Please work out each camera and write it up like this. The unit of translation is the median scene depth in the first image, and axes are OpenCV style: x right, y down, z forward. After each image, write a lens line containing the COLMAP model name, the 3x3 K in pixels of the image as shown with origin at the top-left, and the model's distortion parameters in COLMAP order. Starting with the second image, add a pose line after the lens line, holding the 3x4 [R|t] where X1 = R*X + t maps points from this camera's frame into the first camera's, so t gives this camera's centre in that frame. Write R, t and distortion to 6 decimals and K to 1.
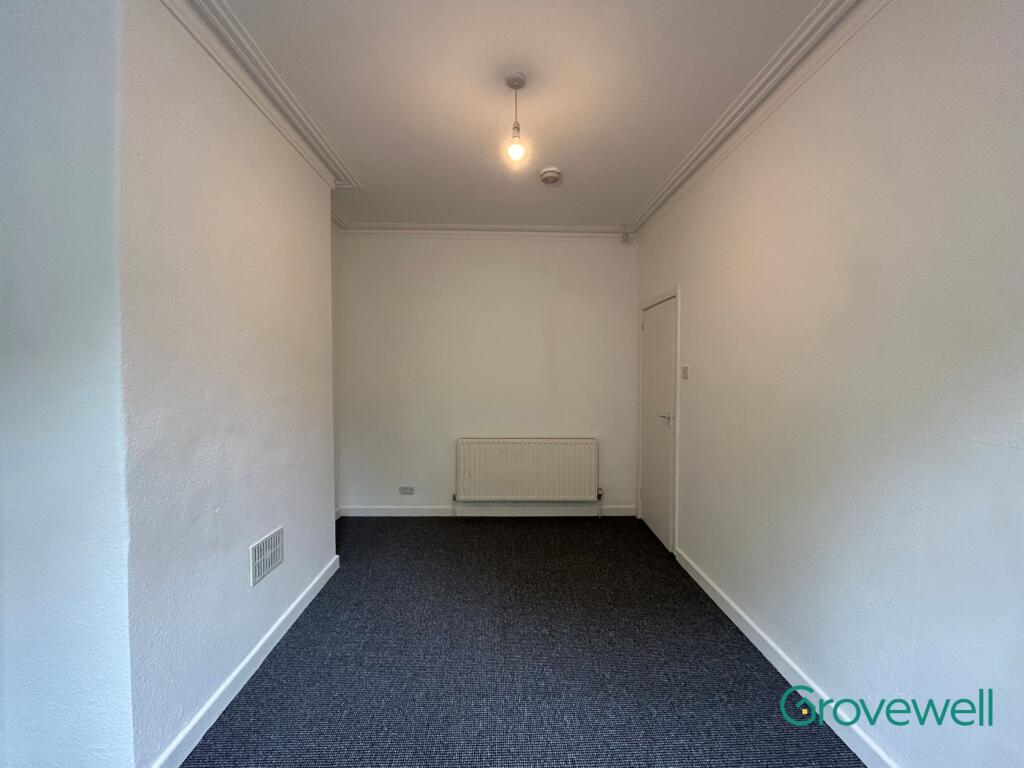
lens RADIAL K [[416.6, 0, 512.1], [0, 416.6, 382.3], [0, 0, 1]] dist [0.001943, 0.000550]
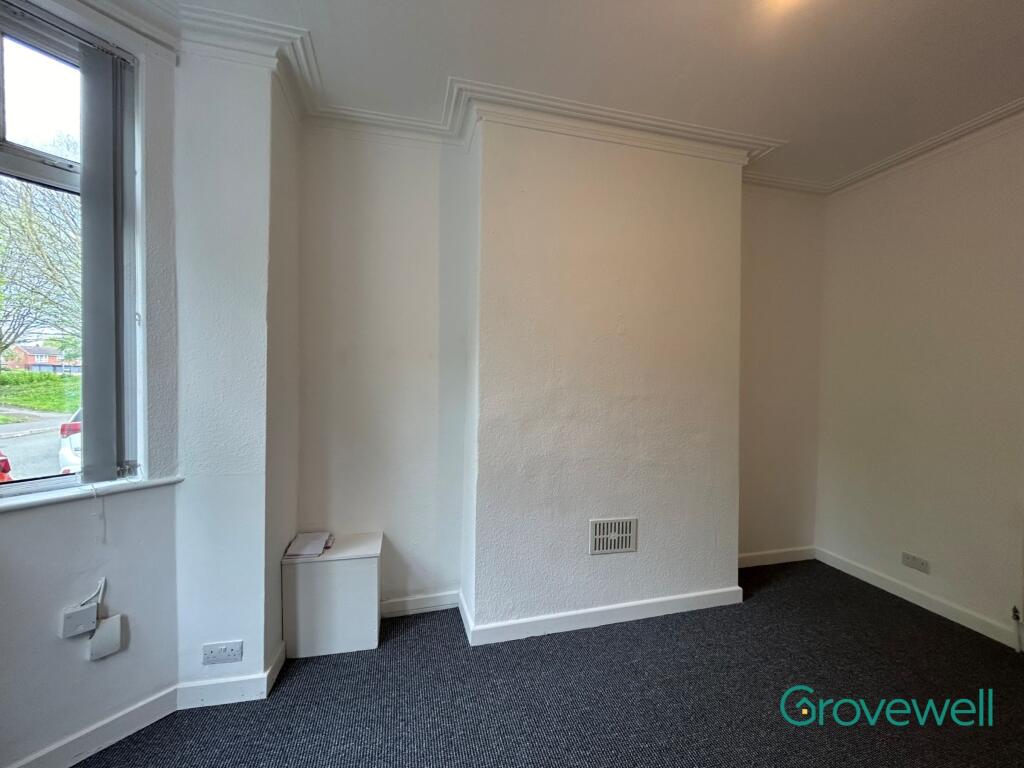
lens RADIAL K [[416.6, 0, 512.1], [0, 416.6, 382.3], [0, 0, 1]] dist [0.001943, 0.000550]
pose [[0.227449, 0.013454, -0.973697, 0.422073], [-0.037865, 0.999271, 0.004963, 0.008973], [0.973053, 0.035741, 0.227793, 0.459381]]
